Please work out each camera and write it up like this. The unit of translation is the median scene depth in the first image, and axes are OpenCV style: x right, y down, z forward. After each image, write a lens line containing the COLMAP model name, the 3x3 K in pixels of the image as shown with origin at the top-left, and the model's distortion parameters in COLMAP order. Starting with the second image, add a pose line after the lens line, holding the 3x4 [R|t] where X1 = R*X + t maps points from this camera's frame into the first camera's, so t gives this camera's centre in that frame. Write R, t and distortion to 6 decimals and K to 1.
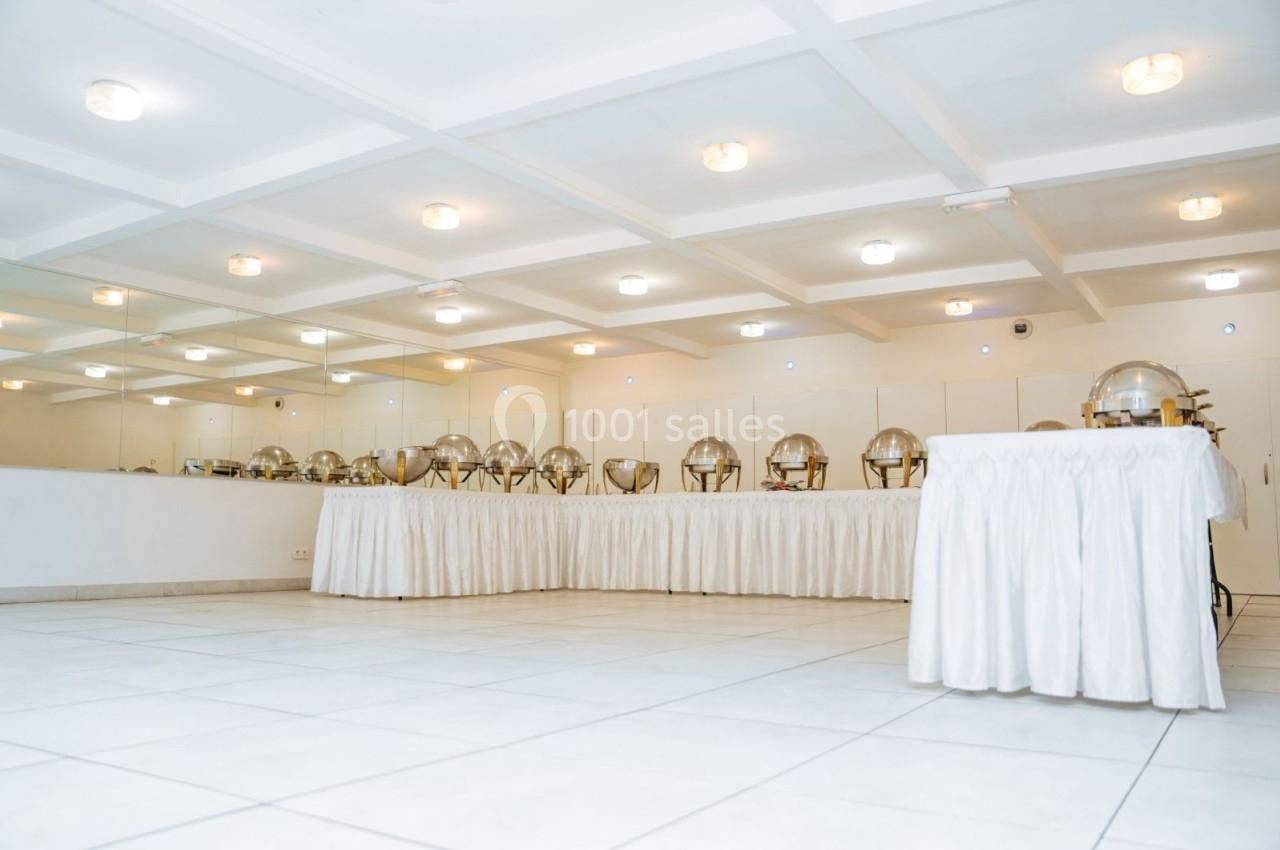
lens RADIAL K [[1004.0, 0, 640.0], [0, 1004.0, 425.0], [0, 0, 1]] dist [-0.147764, 0.161043]
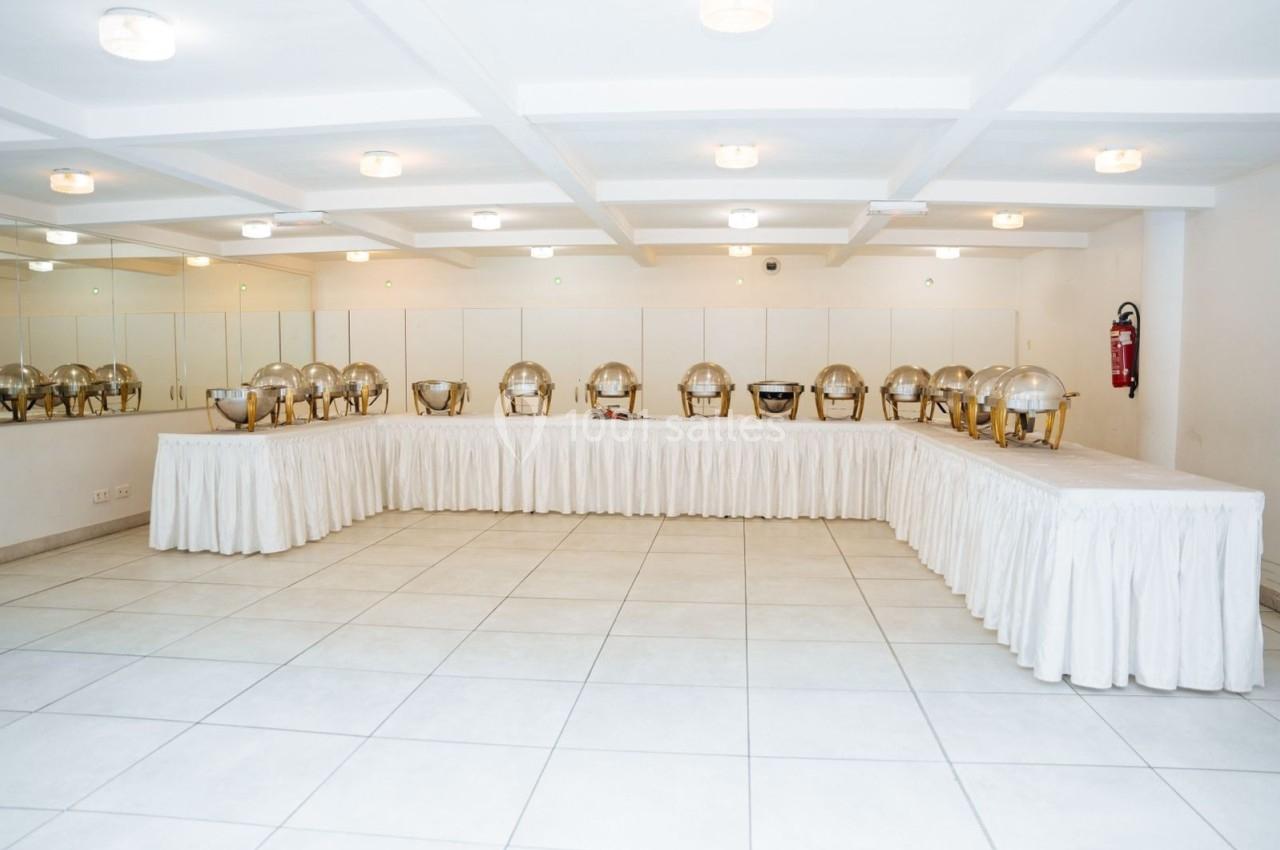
lens RADIAL K [[901.9, 0, 640.0], [0, 901.9, 425.0], [0, 0, 1]] dist [-0.172379, 0.133575]
pose [[0.898720, -0.030466, 0.437464, -0.244258], [-0.043947, 0.986304, 0.158974, -0.079983], [-0.436316, -0.162098, 0.885072, 0.104118]]
